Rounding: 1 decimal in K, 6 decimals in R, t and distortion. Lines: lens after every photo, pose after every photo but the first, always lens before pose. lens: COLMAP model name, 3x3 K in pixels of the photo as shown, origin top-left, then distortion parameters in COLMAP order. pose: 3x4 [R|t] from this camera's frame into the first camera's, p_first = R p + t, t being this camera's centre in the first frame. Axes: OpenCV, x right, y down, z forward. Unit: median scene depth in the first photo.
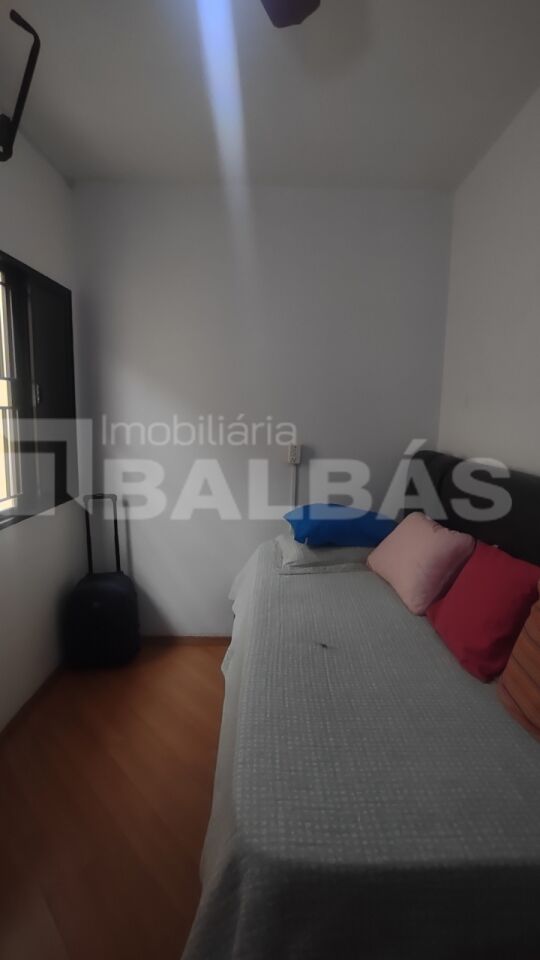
lens RADIAL K [[456.8, 0, 270.0], [0, 456.8, 480.0], [0, 0, 1]] dist [-0.000628, 0.000560]
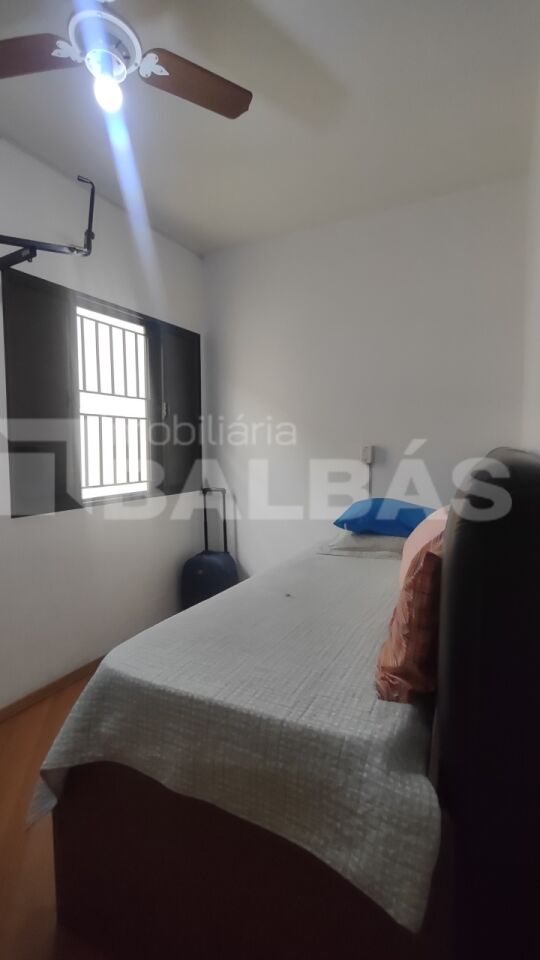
lens RADIAL K [[449.0, 0, 270.0], [0, 449.0, 480.0], [0, 0, 1]] dist [-0.000905, -0.000049]
pose [[0.886287, 0.013052, -0.462952, 0.410719], [-0.047537, 0.996887, -0.062900, 0.097015], [0.460690, 0.077755, 0.884149, -0.041965]]
